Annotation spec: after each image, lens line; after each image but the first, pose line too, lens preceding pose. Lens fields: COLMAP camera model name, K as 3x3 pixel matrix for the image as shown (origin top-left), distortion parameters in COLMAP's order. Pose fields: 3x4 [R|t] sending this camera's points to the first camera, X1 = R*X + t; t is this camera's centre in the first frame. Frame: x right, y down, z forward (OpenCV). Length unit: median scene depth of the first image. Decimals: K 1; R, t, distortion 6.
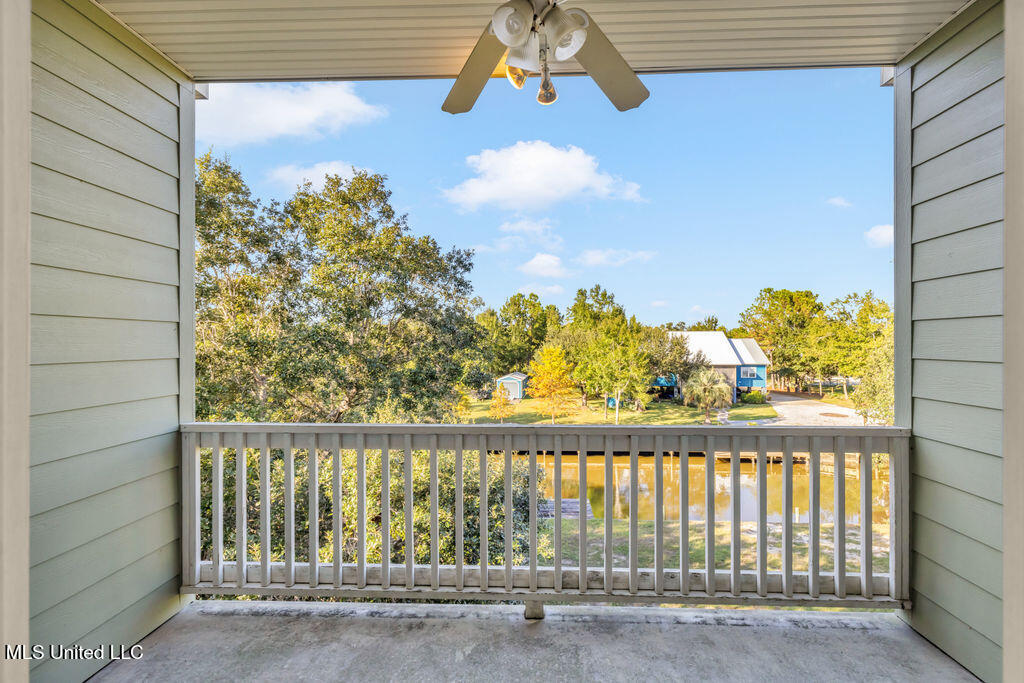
lens RADIAL K [[465.9, 0, 519.7], [0, 465.9, 341.2], [0, 0, 1]] dist [-0.001723, -0.000048]
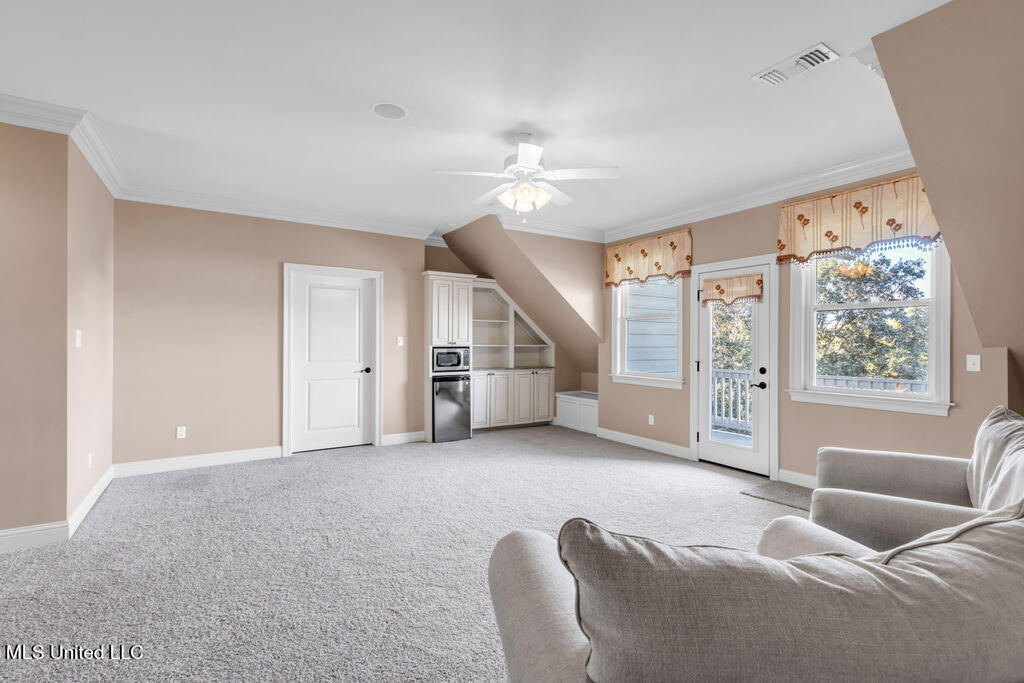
lens RADIAL K [[468.2, 0, 511.1], [0, 468.2, 343.9], [0, 0, 1]] dist [0.001702, 0.000065]
pose [[0.569825, 0.001430, -0.821765, 0.294793], [0.001054, 0.999996, 0.002472, 0.000458], [0.821765, -0.002275, 0.569822, -0.493900]]
